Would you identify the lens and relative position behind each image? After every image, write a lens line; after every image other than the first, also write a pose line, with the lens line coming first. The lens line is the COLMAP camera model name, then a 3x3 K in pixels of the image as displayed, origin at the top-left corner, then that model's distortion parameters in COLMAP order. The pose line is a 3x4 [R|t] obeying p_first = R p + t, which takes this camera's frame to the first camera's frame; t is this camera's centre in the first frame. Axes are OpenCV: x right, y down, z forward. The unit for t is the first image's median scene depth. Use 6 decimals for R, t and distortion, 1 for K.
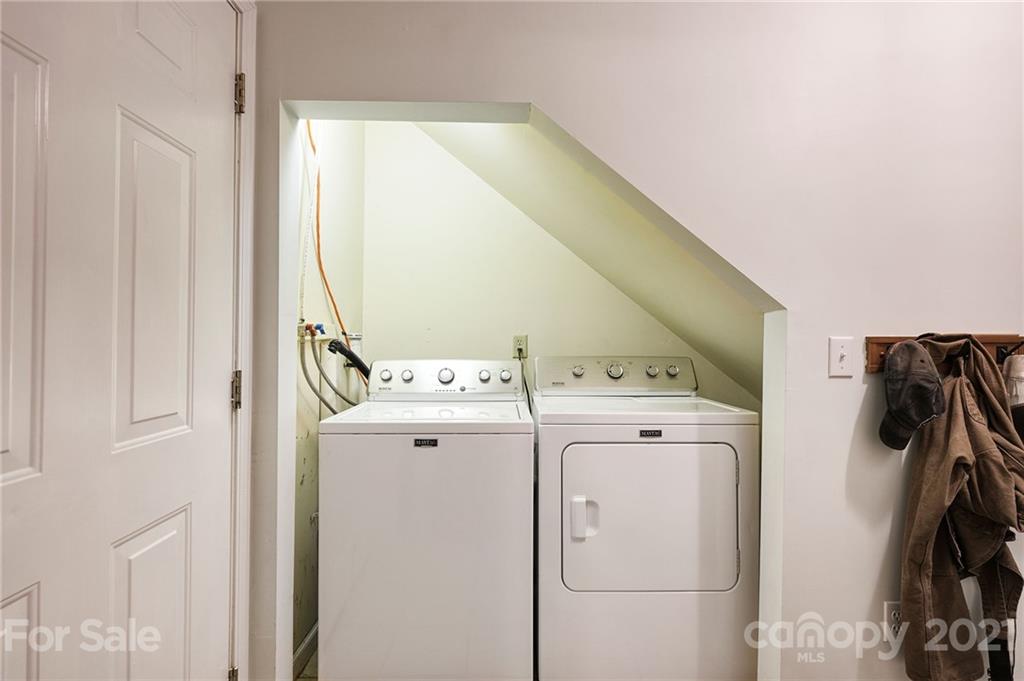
lens RADIAL K [[396.9, 0, 512.0], [0, 396.9, 340.5], [0, 0, 1]] dist [0.000395, 0.000219]
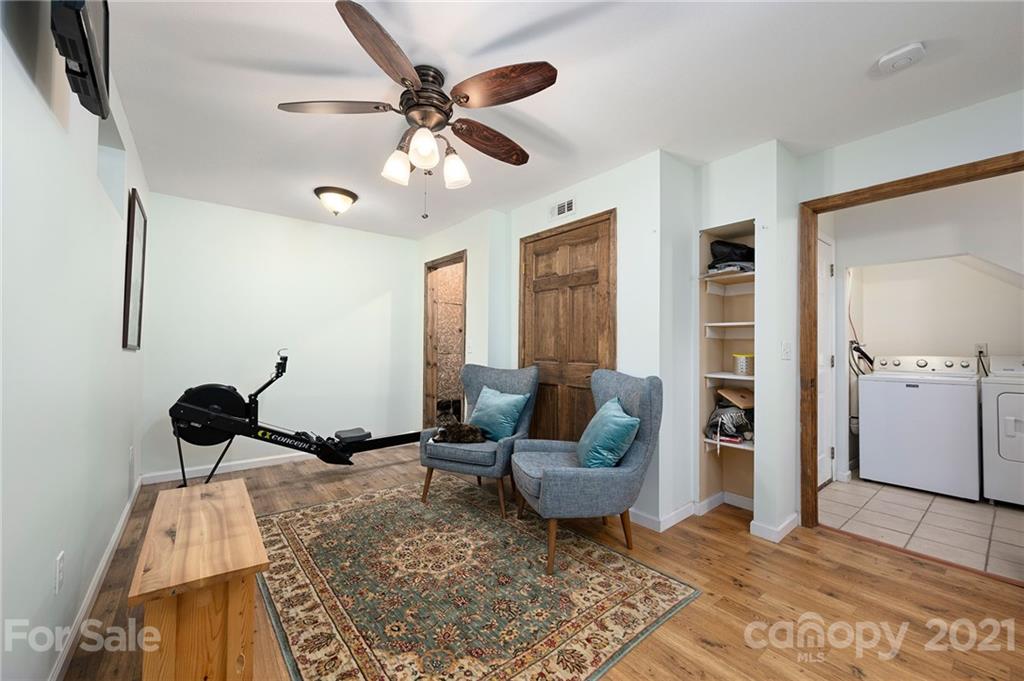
lens RADIAL K [[396.9, 0, 512.0], [0, 396.9, 340.5], [0, 0, 1]] dist [0.000395, 0.000219]
pose [[0.581210, -0.009675, -0.813696, 0.288490], [0.000637, 0.999934, -0.011434, -0.008980], [0.813753, 0.006127, 0.581178, -2.018453]]
